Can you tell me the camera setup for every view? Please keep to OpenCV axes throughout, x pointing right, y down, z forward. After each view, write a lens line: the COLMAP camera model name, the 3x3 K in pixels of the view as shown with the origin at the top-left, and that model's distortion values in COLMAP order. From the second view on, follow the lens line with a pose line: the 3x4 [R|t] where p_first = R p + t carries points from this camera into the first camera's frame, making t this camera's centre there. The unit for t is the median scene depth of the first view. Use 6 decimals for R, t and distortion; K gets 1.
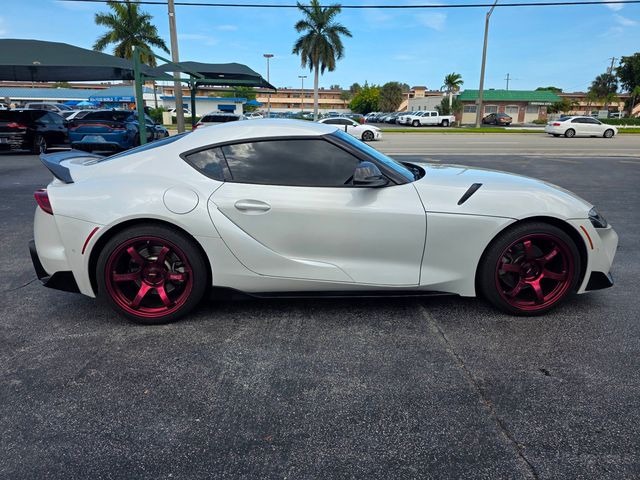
lens RADIAL K [[429.7, 0, 309.2], [0, 429.7, 222.1], [0, 0, 1]] dist [0.039644, -0.037690]
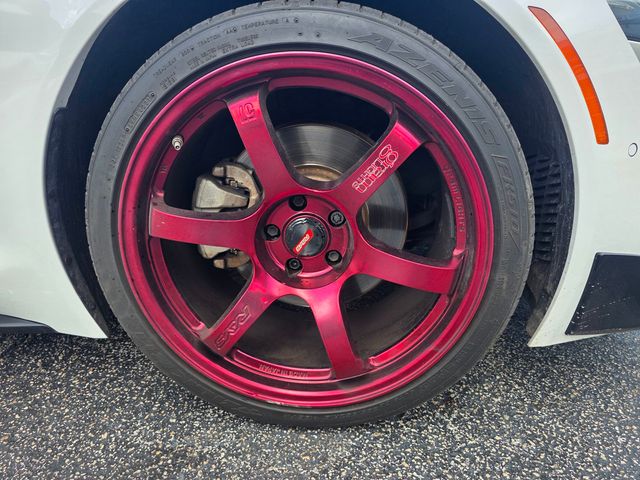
lens RADIAL K [[429.7, 0, 322.5], [0, 429.7, 238.5], [0, 0, 1]] dist [0.039644, -0.037690]
pose [[0.990302, 0.026443, -0.136391, 0.547401], [-0.010978, 0.993544, 0.112919, 0.083642], [0.138496, -0.110326, 0.984199, 0.774032]]
